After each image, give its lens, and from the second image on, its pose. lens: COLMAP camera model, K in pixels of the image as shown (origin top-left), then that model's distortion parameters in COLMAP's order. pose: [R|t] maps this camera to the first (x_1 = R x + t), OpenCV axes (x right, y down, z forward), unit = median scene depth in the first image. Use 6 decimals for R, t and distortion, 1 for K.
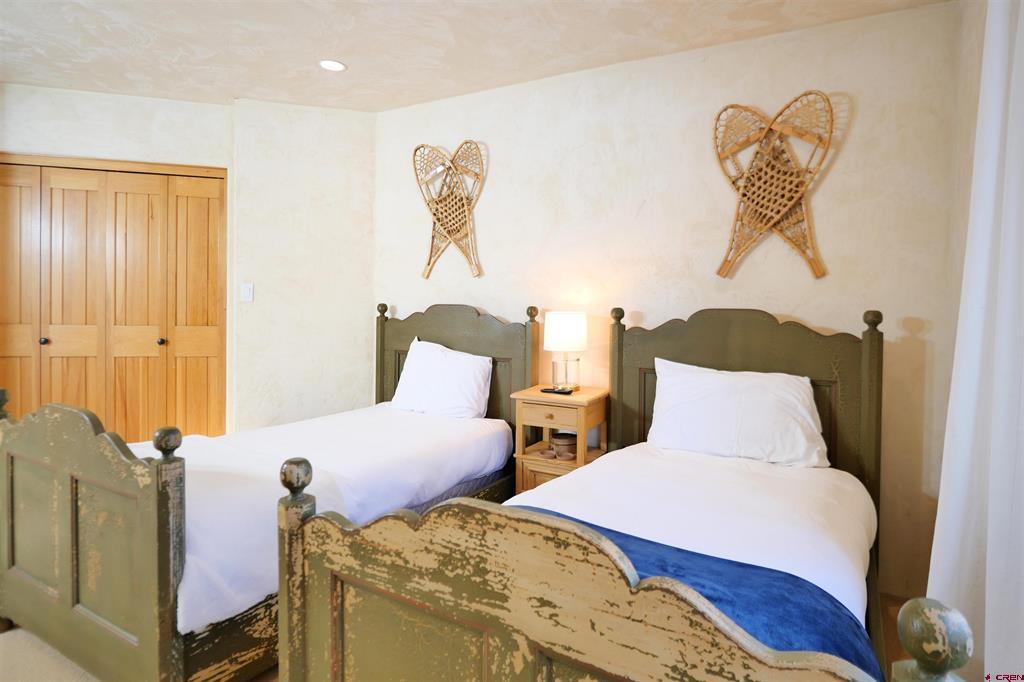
lens RADIAL K [[619.7, 0, 510.4], [0, 619.7, 329.7], [0, 0, 1]] dist [0.002953, 0.002994]
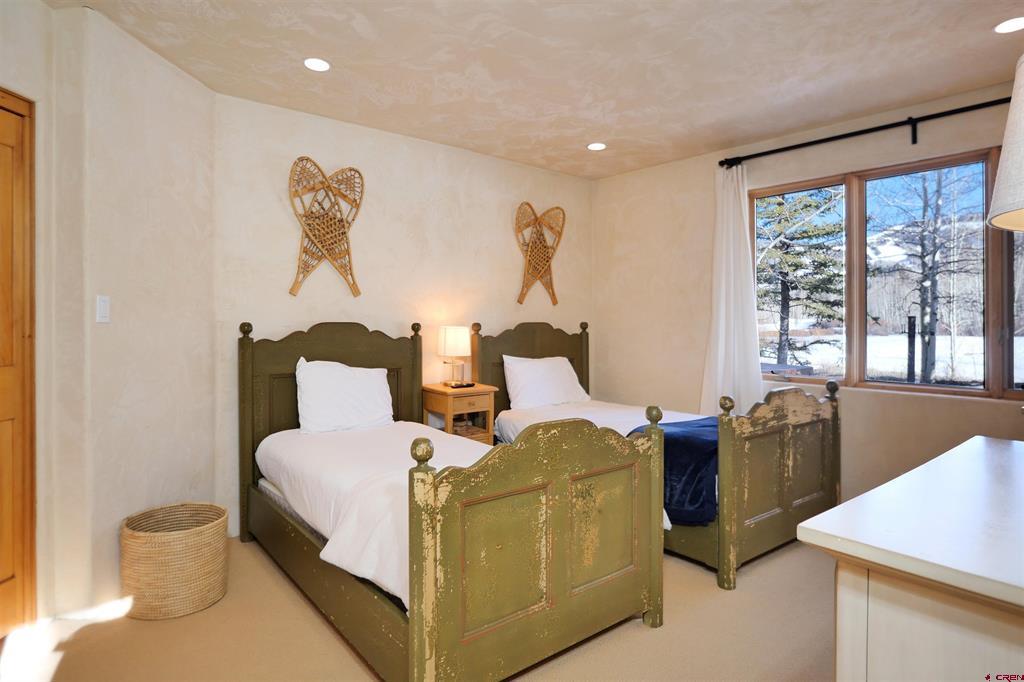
lens RADIAL K [[619.7, 0, 510.4], [0, 619.7, 329.7], [0, 0, 1]] dist [0.002953, 0.002994]
pose [[0.295412, -0.029206, 0.954923, -1.084597], [0.039404, 0.999055, 0.018366, -0.039615], [-0.954557, 0.032202, 0.296284, 0.467468]]
